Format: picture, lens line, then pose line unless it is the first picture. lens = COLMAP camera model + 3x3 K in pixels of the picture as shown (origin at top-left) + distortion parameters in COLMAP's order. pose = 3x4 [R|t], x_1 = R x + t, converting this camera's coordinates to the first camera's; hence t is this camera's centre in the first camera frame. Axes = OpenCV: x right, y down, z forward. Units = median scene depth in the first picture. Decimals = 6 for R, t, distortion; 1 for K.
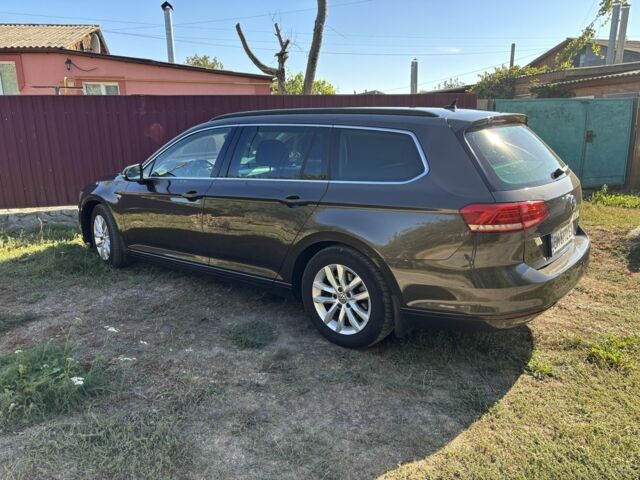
lens RADIAL K [[494.4, 0, 321.0], [0, 494.4, 242.2], [0, 0, 1]] dist [0.059350, -0.059625]
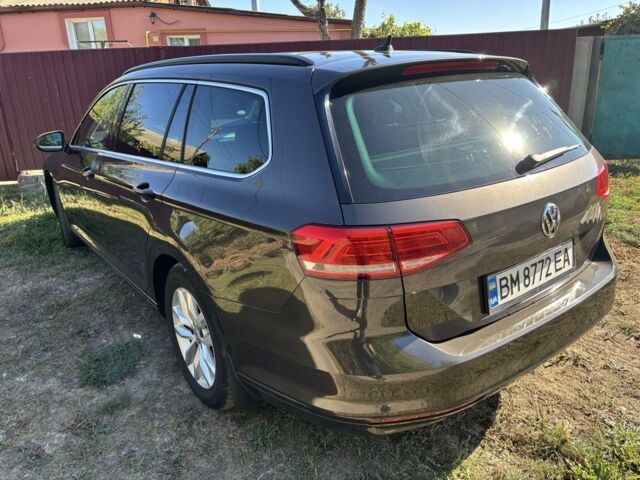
lens RADIAL K [[494.4, 0, 321.0], [0, 494.4, 242.2], [0, 0, 1]] dist [0.059350, -0.059625]
pose [[0.969348, 0.058788, -0.238557, 0.329575], [-0.036554, 0.994654, 0.096581, -0.081061], [0.242959, -0.084900, 0.966314, 0.333474]]
